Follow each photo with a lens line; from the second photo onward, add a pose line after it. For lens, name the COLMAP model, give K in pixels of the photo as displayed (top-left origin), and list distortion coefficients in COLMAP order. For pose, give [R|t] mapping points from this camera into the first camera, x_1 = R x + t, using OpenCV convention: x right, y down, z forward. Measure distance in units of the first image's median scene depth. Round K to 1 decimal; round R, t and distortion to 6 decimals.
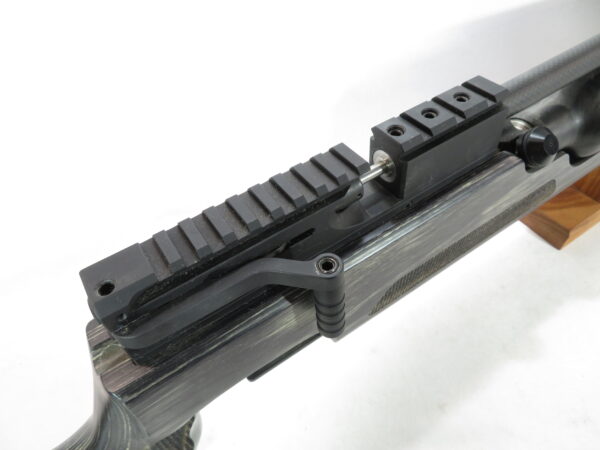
lens RADIAL K [[438.6, 0, 300.0], [0, 438.6, 225.0], [0, 0, 1]] dist [-0.003953, -0.000791]
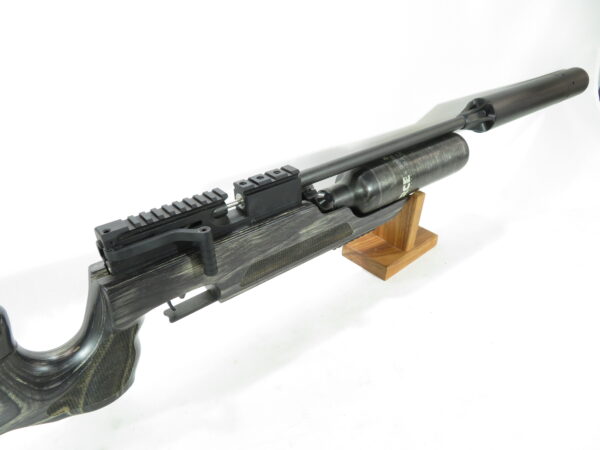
lens RADIAL K [[442.4, 0, 314.9], [0, 442.4, 226.1], [0, 0, 1]] dist [-0.000391, 0.000074]
pose [[0.992322, 0.011804, 0.123116, 0.279341], [0.022598, 0.961373, -0.274319, 0.566255], [-0.121598, 0.274995, 0.953725, -1.040254]]
